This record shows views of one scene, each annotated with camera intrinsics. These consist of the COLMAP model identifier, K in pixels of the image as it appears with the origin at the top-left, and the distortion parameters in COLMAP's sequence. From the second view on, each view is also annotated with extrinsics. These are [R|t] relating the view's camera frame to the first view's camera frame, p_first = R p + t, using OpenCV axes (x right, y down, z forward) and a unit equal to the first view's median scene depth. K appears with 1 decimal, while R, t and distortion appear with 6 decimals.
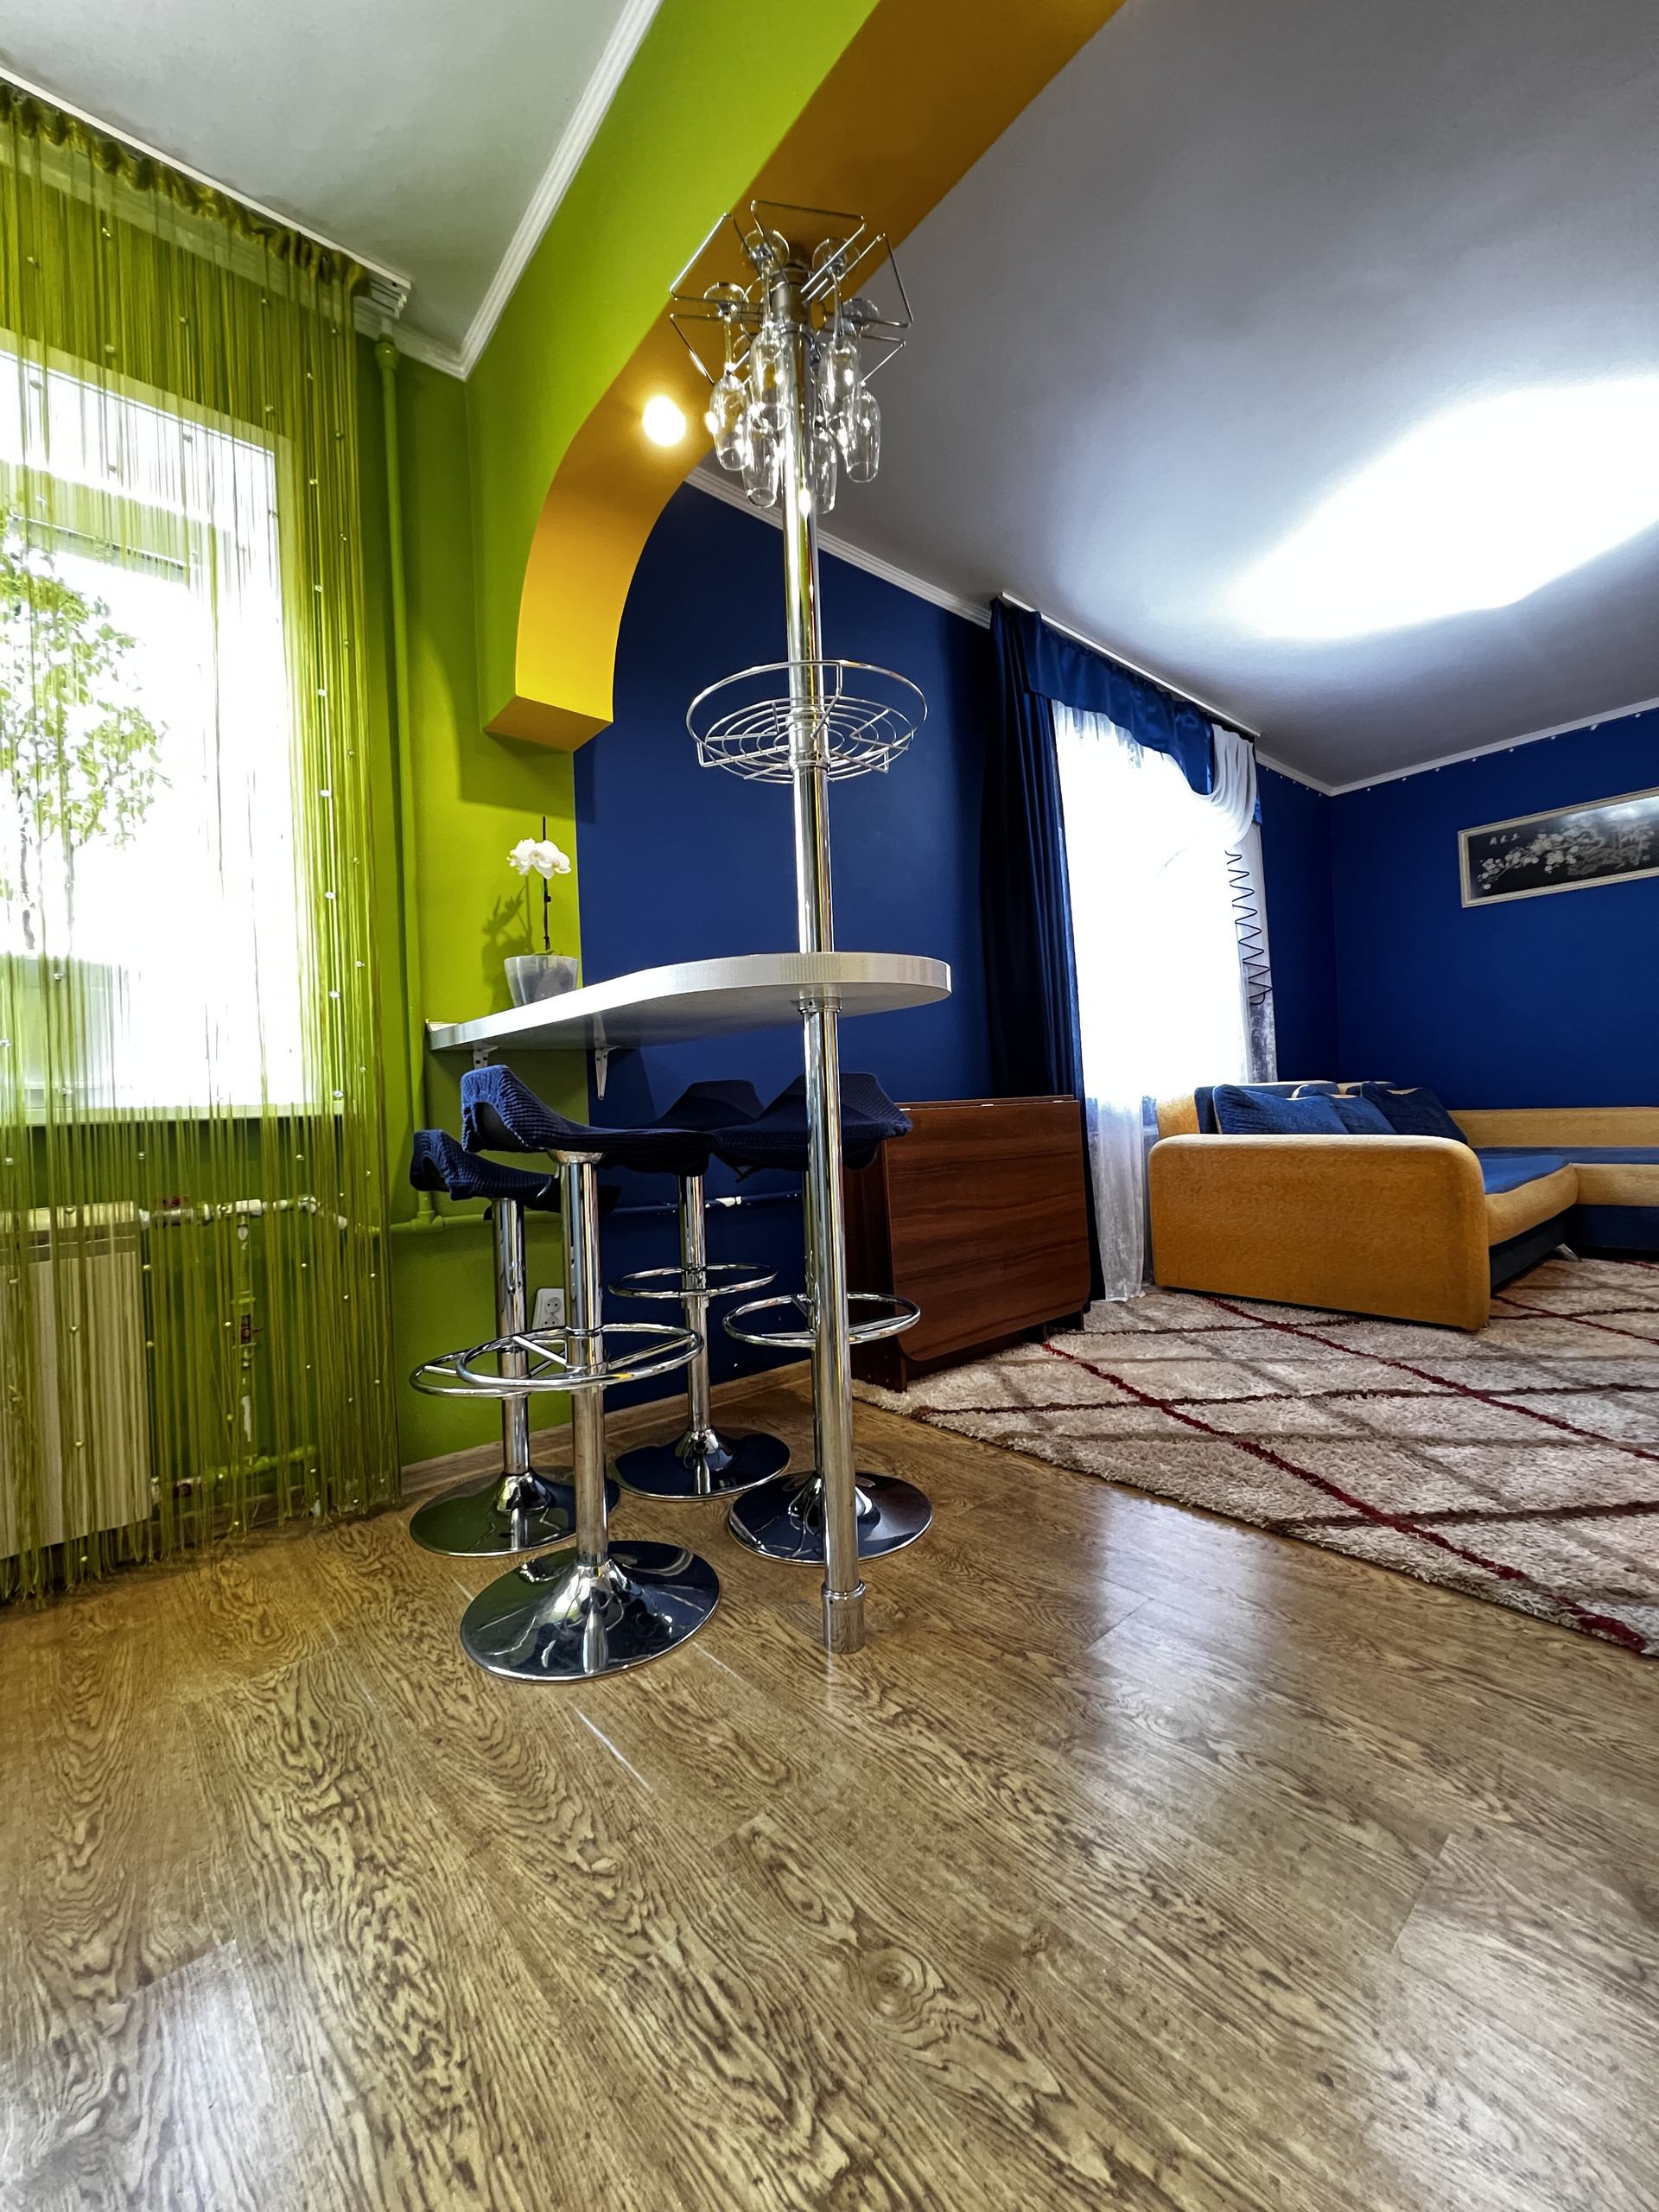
lens RADIAL K [[888.1, 0, 824.1], [0, 888.1, 1103.3], [0, 0, 1]] dist [-0.003072, 0.001455]
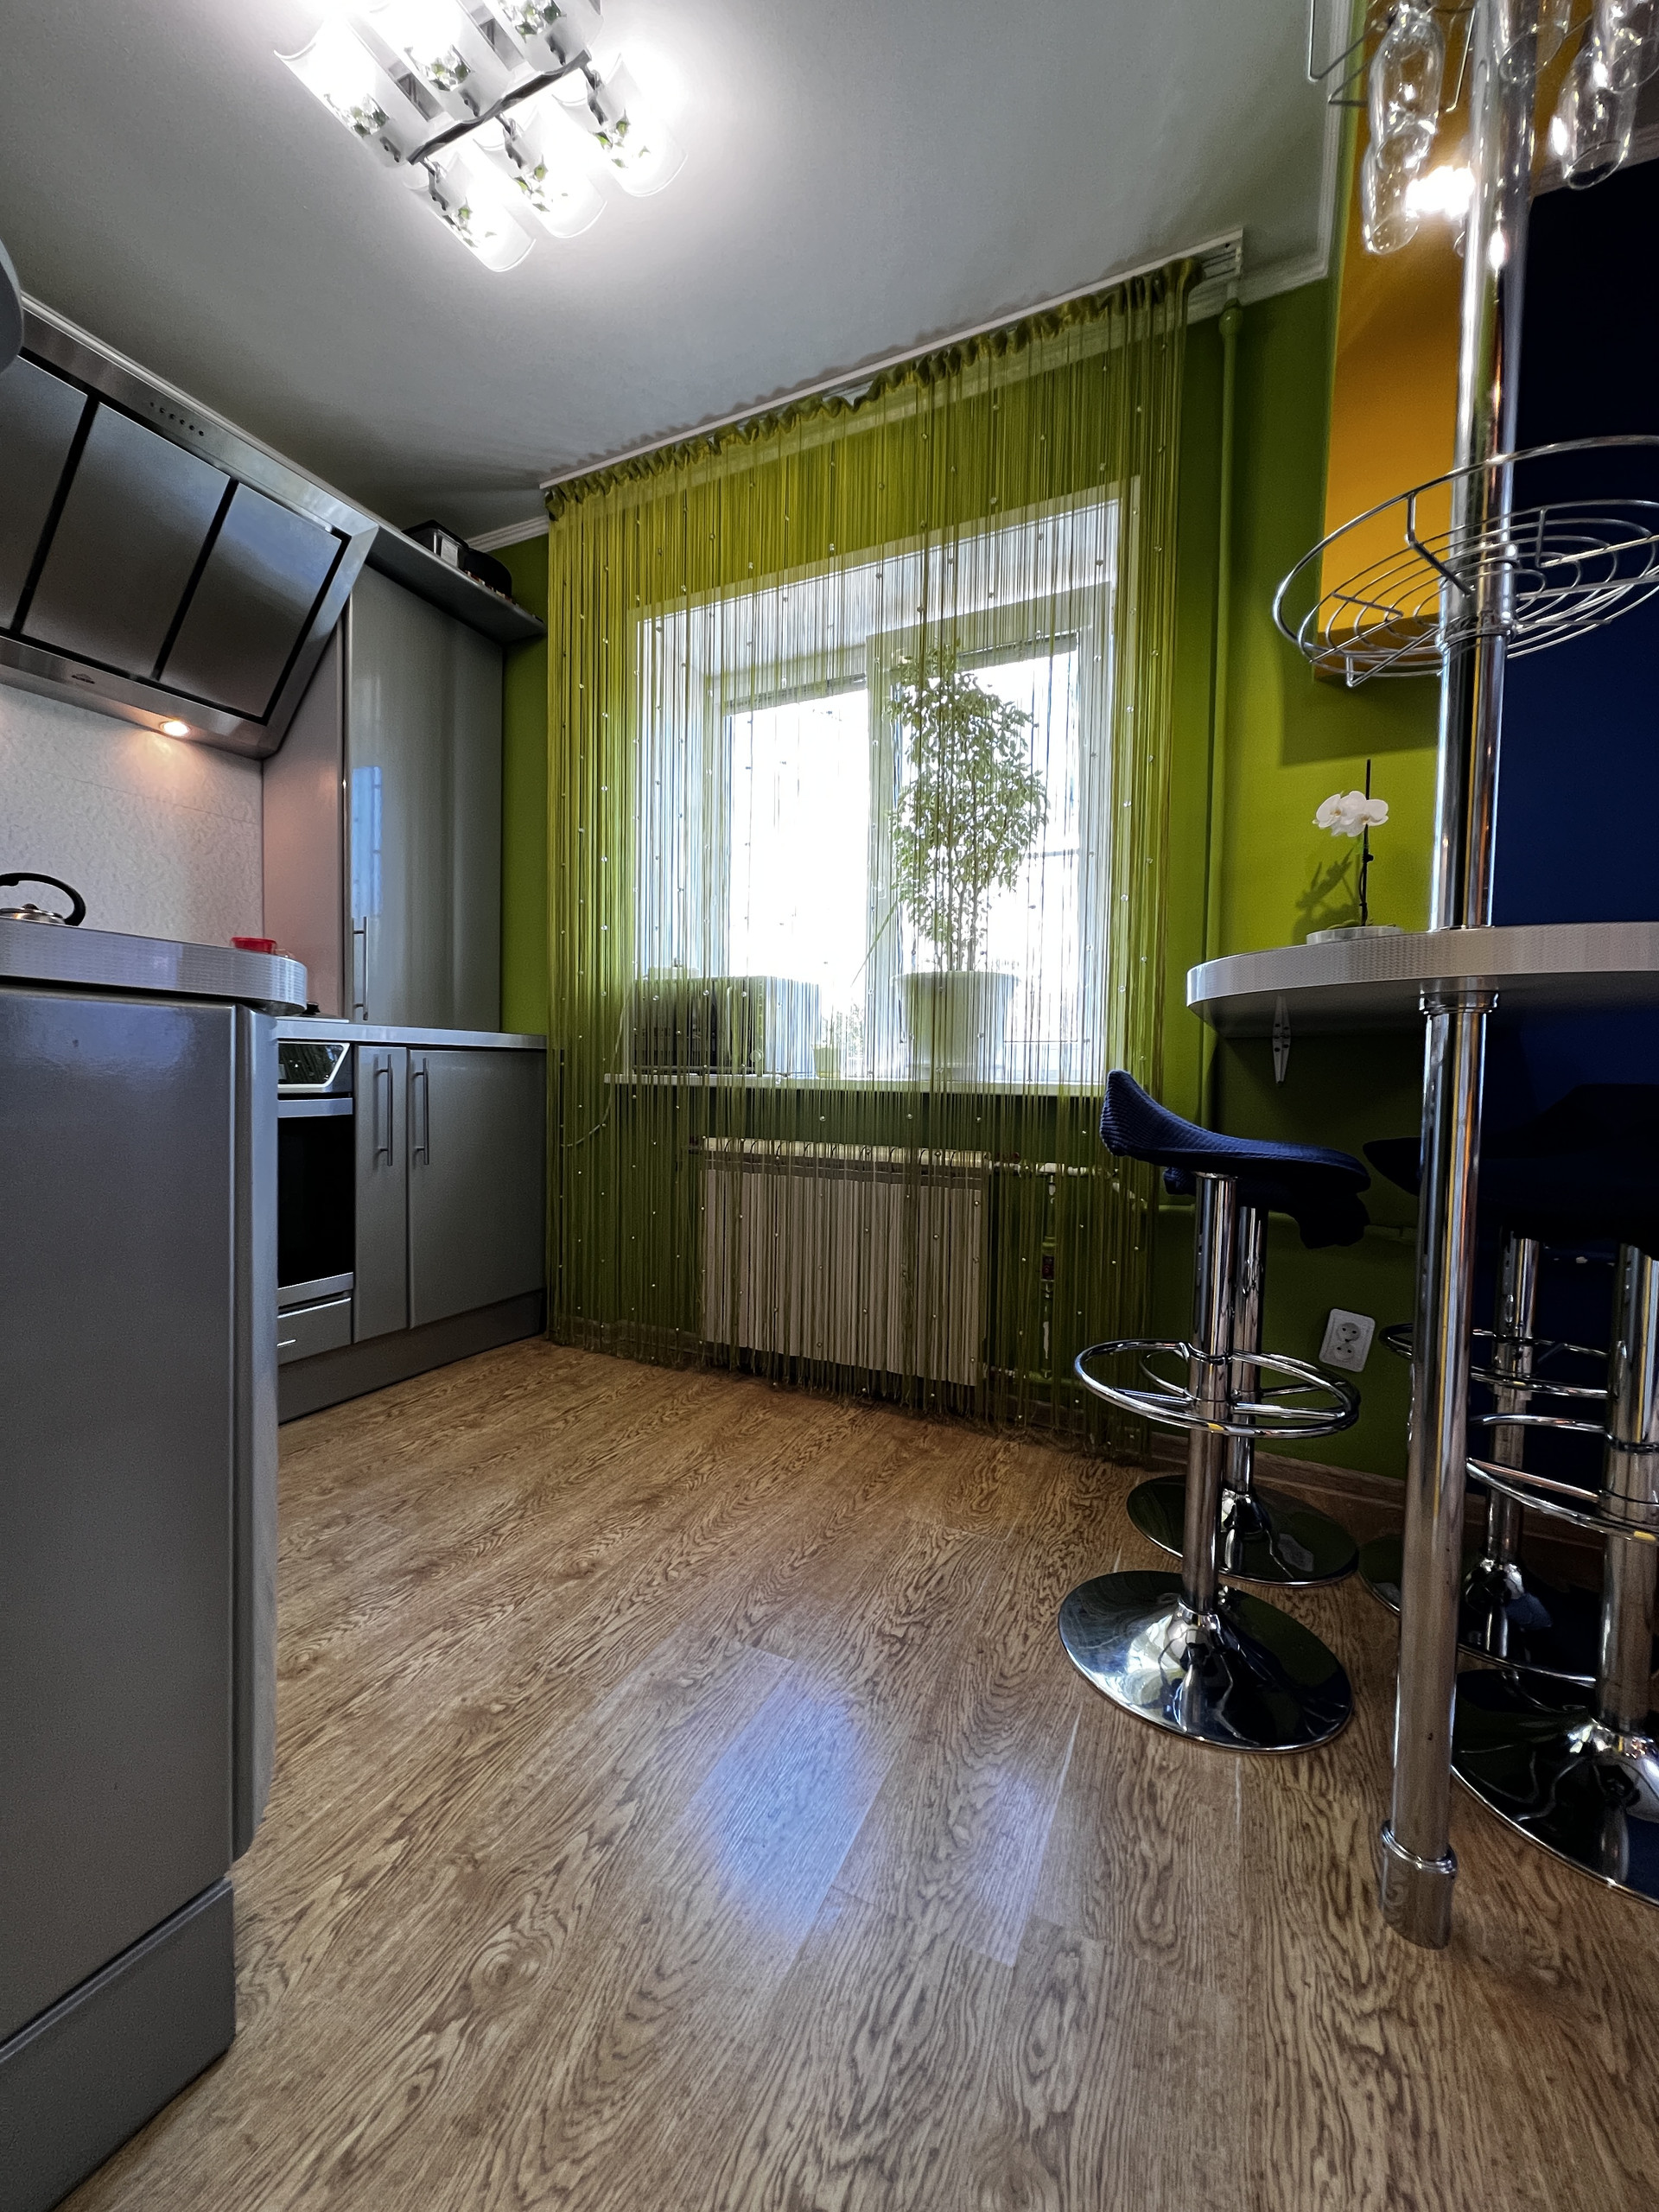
lens RADIAL K [[888.1, 0, 824.1], [0, 888.1, 1103.3], [0, 0, 1]] dist [-0.003072, 0.001455]
pose [[0.401563, 0.082562, -0.912102, 0.355708], [-0.034144, 0.996585, 0.075177, -0.057802], [0.915195, 0.000955, 0.403011, 0.250354]]
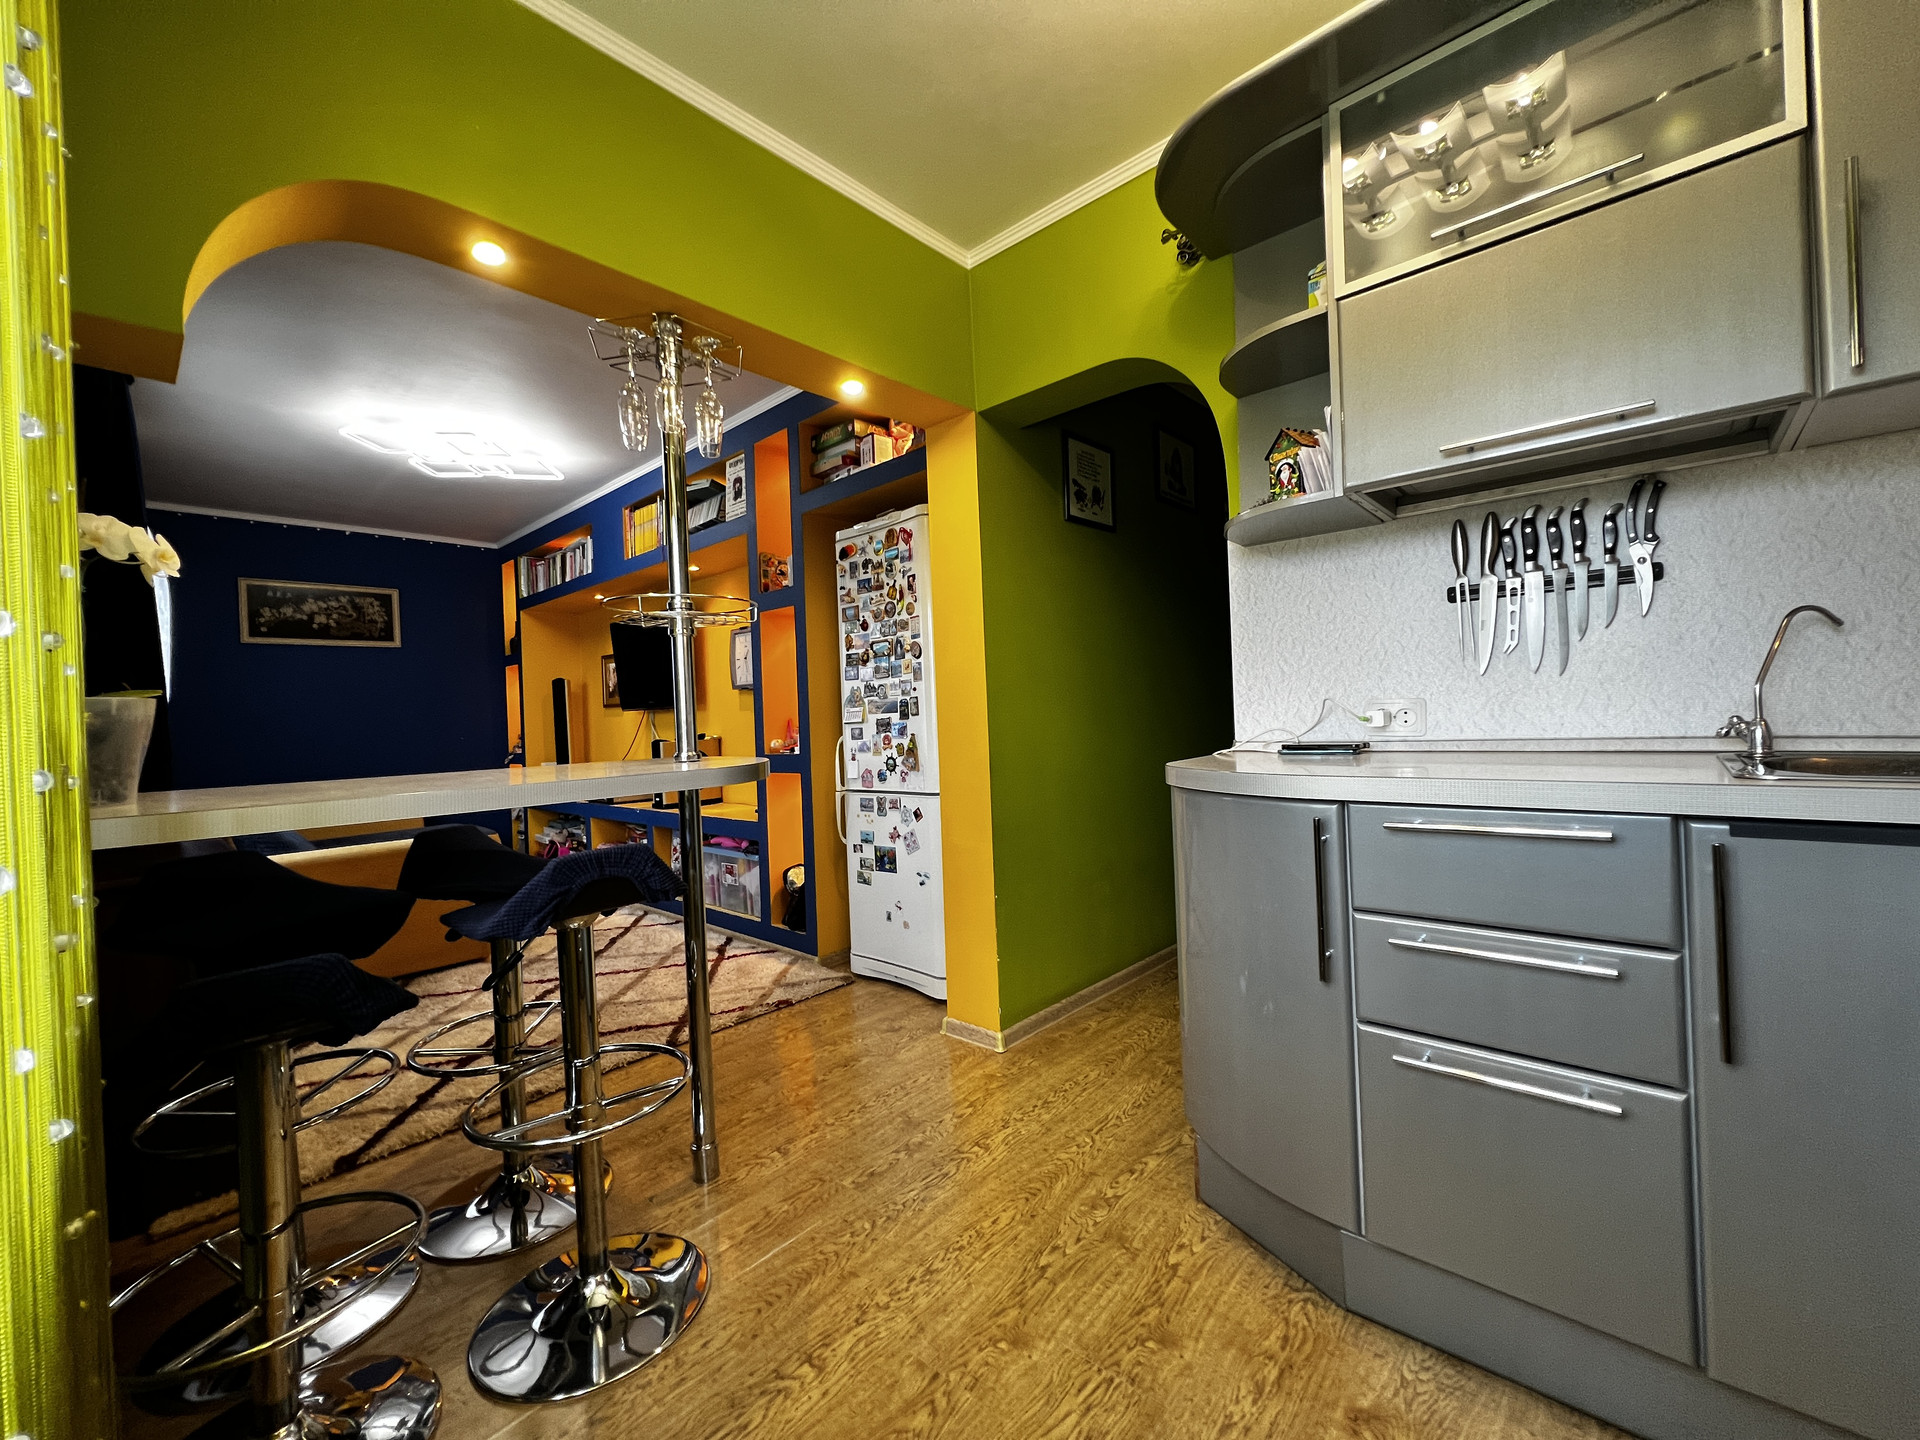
lens RADIAL K [[784.0, 0, 960.0], [0, 784.0, 720.0], [0, 0, 1]] dist [-0.000458, 0.000119]
pose [[-0.129652, 0.037939, 0.990833, -1.254237], [0.043027, 0.998542, -0.032604, -0.130628], [-0.990626, 0.038405, -0.131096, 0.592024]]
